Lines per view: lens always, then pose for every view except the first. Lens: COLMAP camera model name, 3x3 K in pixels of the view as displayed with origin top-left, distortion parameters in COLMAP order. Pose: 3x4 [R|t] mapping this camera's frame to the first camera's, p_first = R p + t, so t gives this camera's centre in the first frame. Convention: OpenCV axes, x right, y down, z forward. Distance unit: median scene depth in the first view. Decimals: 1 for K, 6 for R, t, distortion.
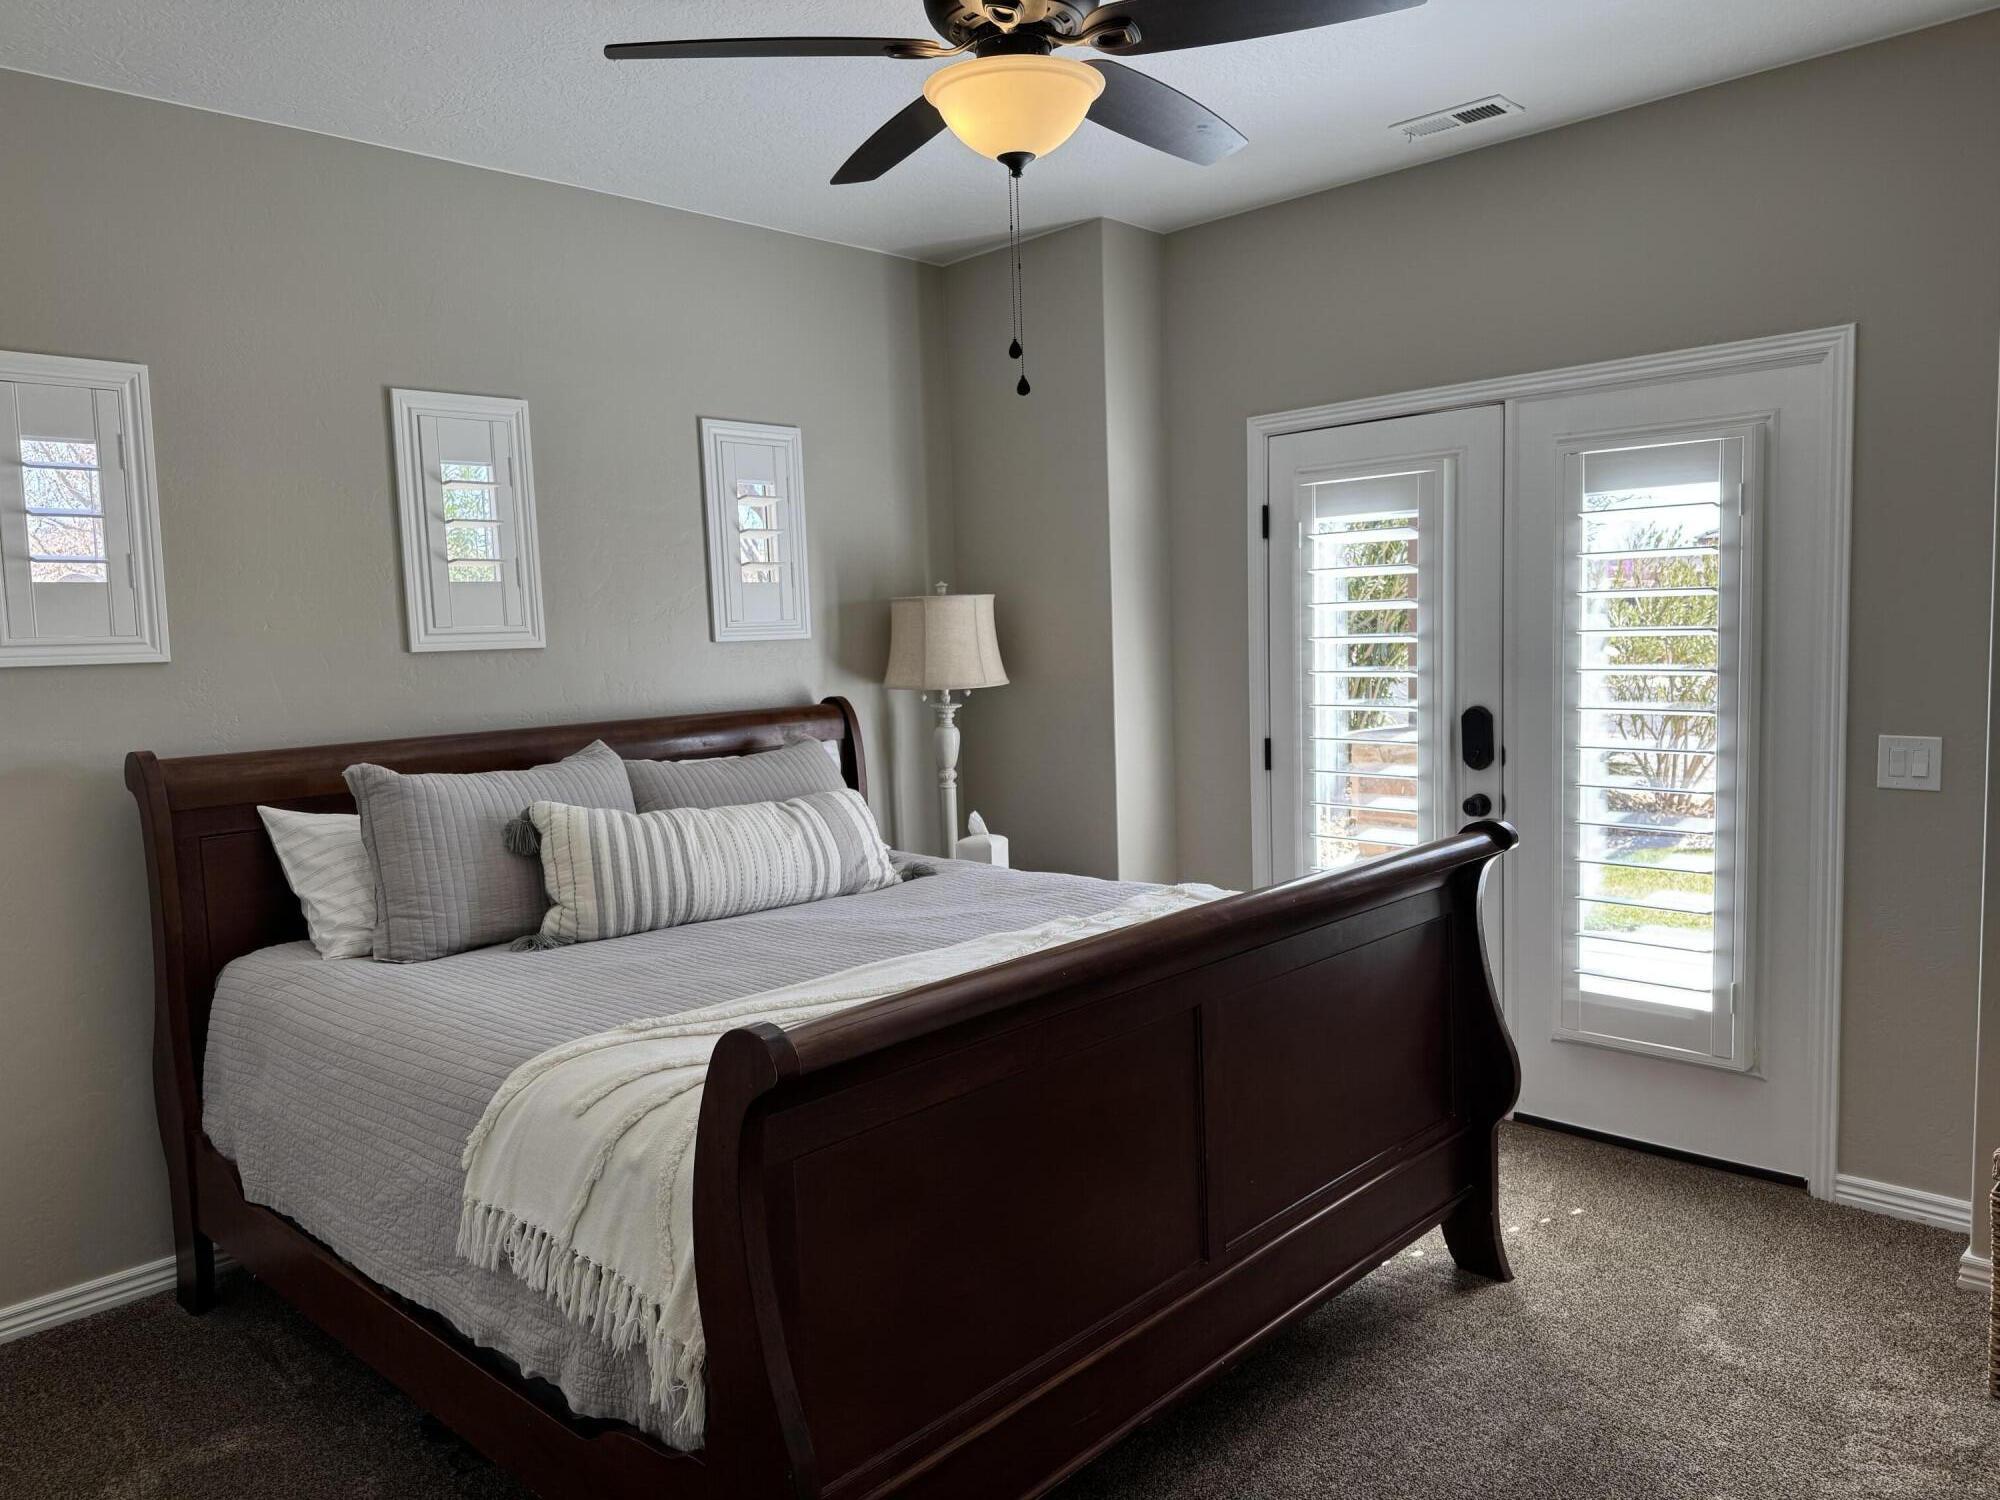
lens RADIAL K [[1397.1, 0, 1000.0], [0, 1397.1, 750.0], [0, 0, 1]] dist [0.001549, -0.000640]
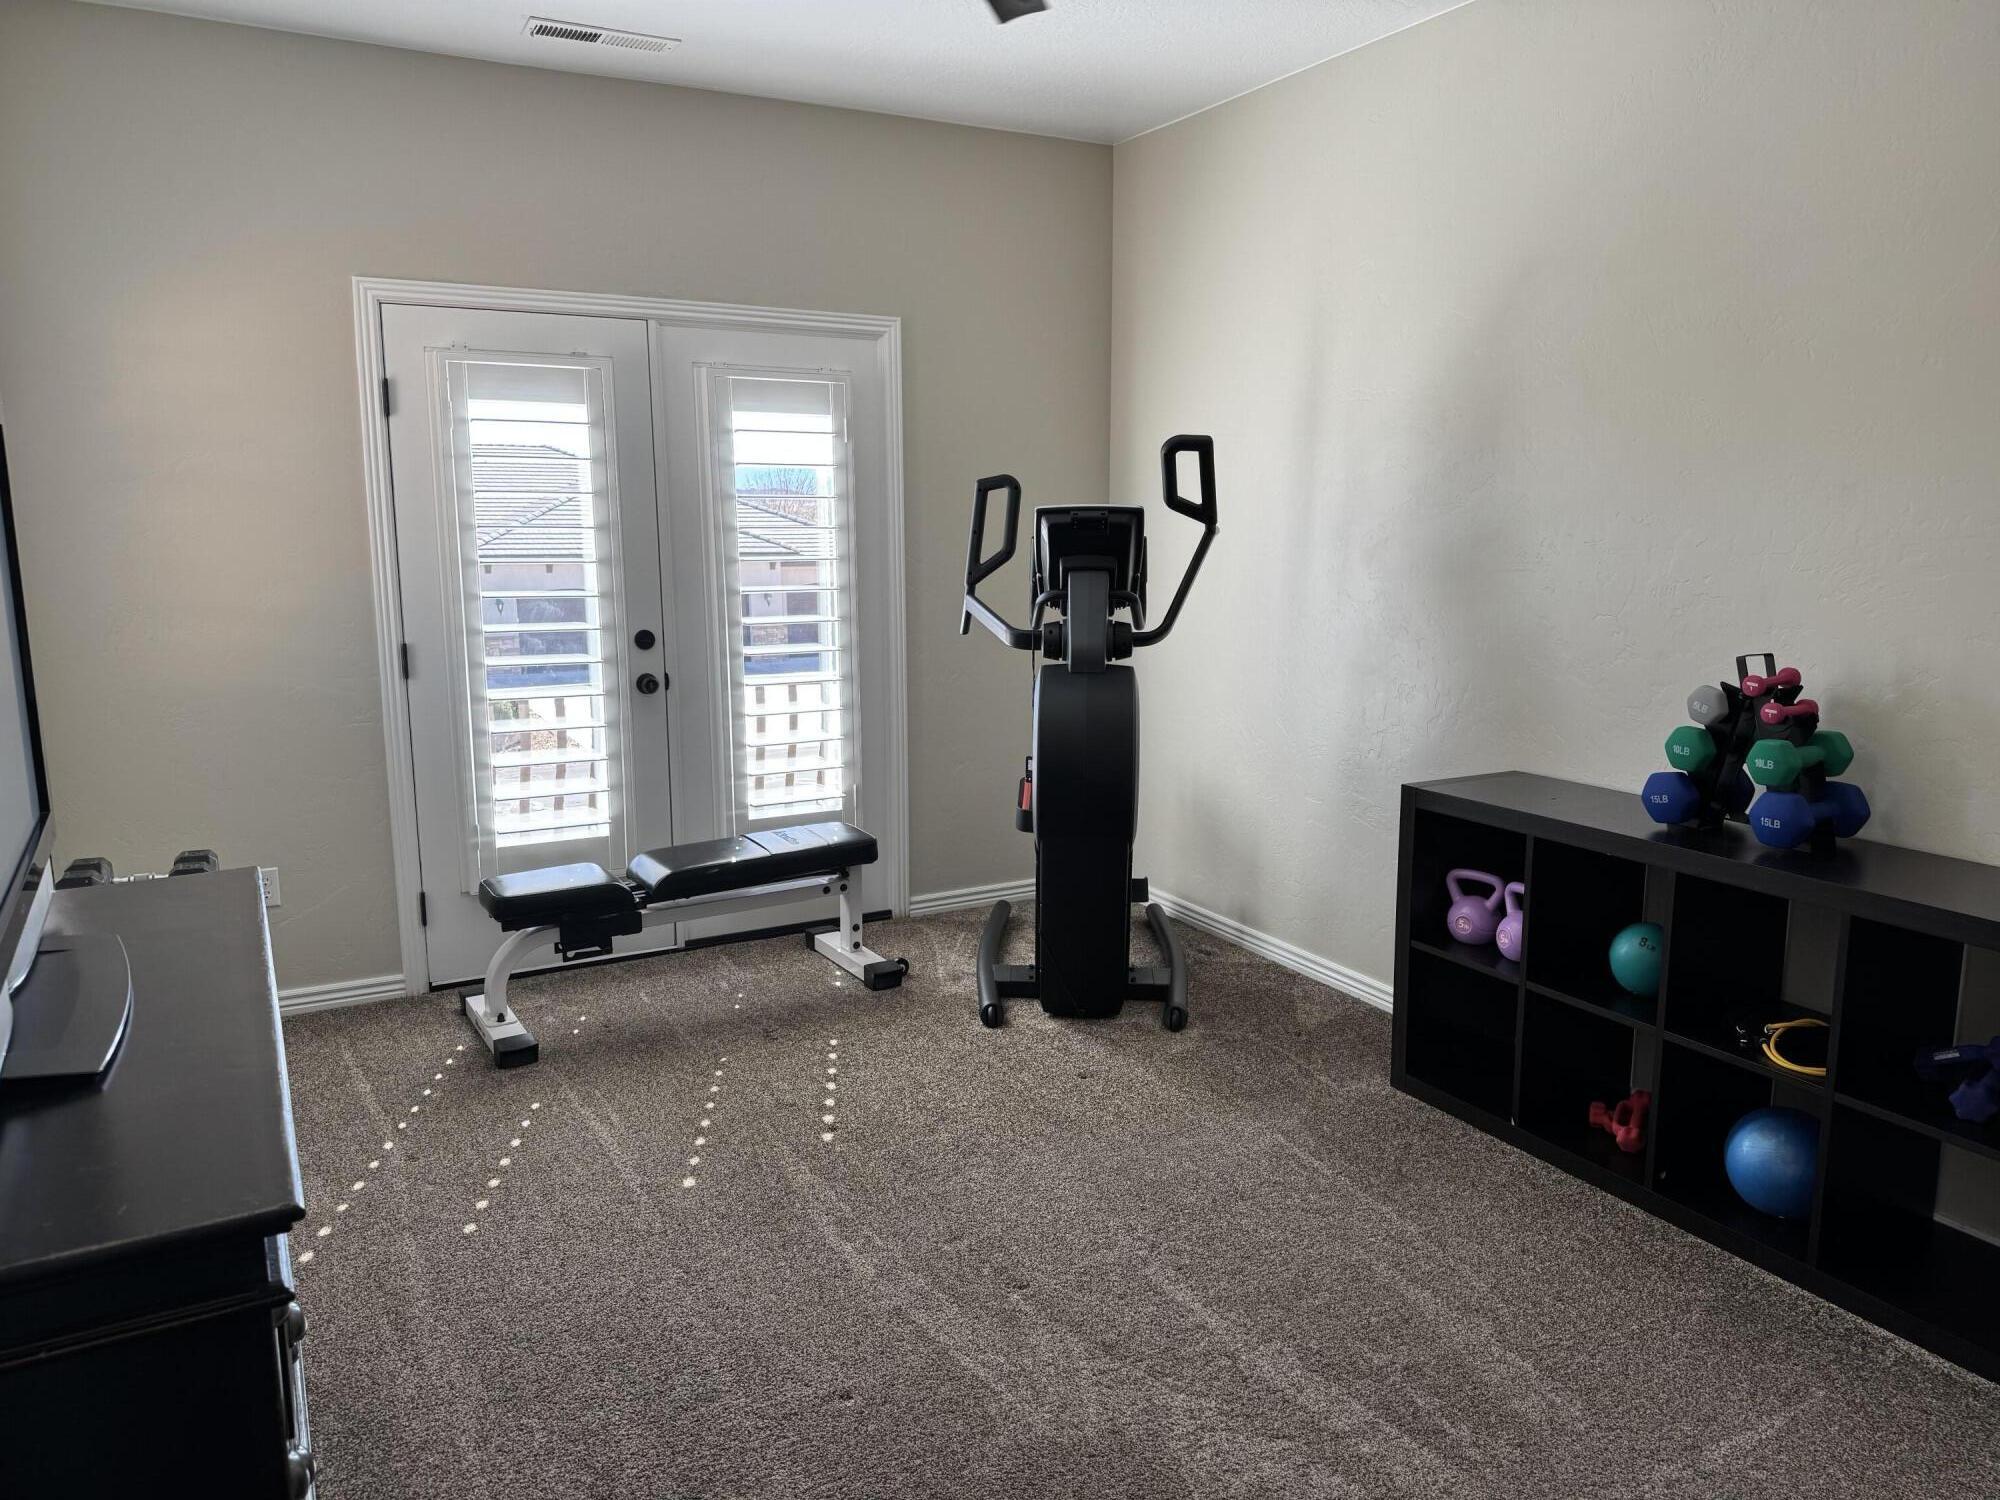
lens RADIAL K [[1397.1, 0, 1000.0], [0, 1397.1, 750.0], [0, 0, 1]] dist [0.001549, -0.000640]
pose [[0.302147, -0.120757, 0.945582, -0.727562], [0.070805, 0.992047, 0.104066, 0.000082], [-0.950628, 0.035508, 0.308294, 0.424486]]
